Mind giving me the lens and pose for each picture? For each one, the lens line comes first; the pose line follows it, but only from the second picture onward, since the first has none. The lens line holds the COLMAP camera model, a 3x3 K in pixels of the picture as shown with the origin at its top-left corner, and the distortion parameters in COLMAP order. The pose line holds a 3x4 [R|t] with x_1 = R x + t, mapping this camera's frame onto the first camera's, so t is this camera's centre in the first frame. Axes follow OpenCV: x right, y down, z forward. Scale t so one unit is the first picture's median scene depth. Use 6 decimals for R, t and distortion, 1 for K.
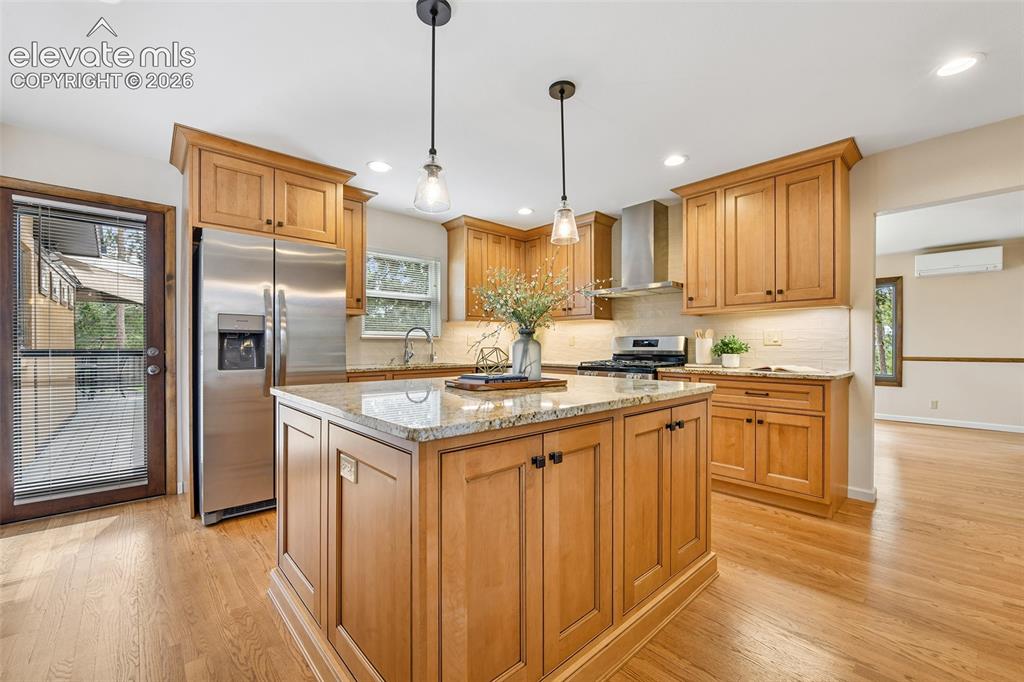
lens RADIAL K [[418.5, 0, 507.4], [0, 418.5, 346.9], [0, 0, 1]] dist [0.014400, -0.001795]
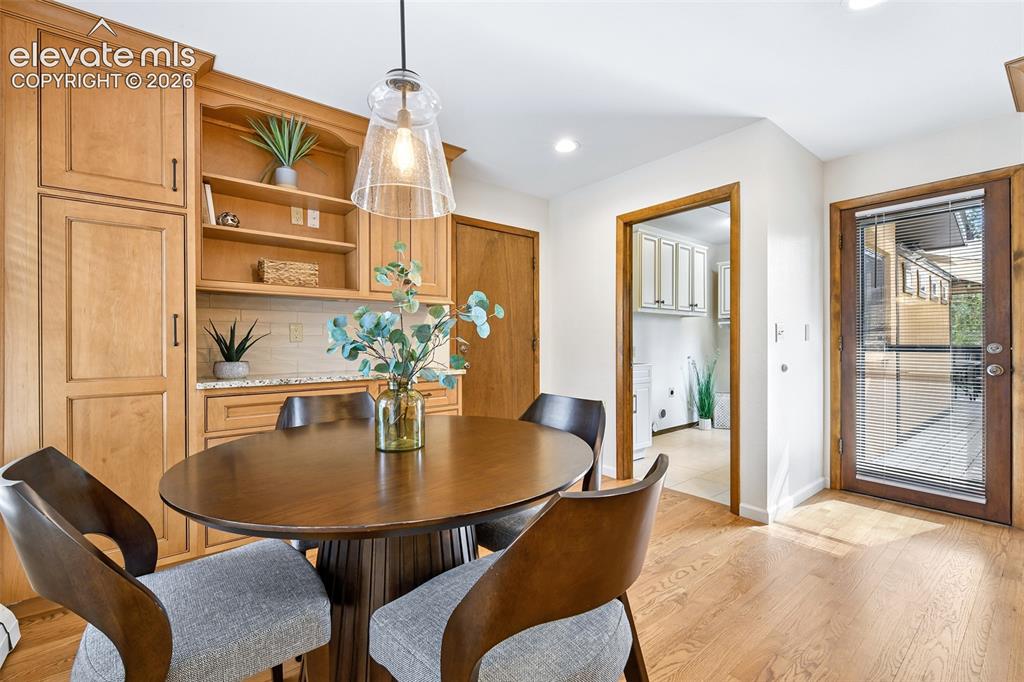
lens RADIAL K [[440.7, 0, 507.2], [0, 440.7, 341.9], [0, 0, 1]] dist [-0.004465, -0.001802]
pose [[-0.070797, -0.001158, -0.997490, 0.100396], [0.000417, 0.999999, -0.001190, -0.000623], [0.997491, -0.000500, -0.070796, 0.116215]]
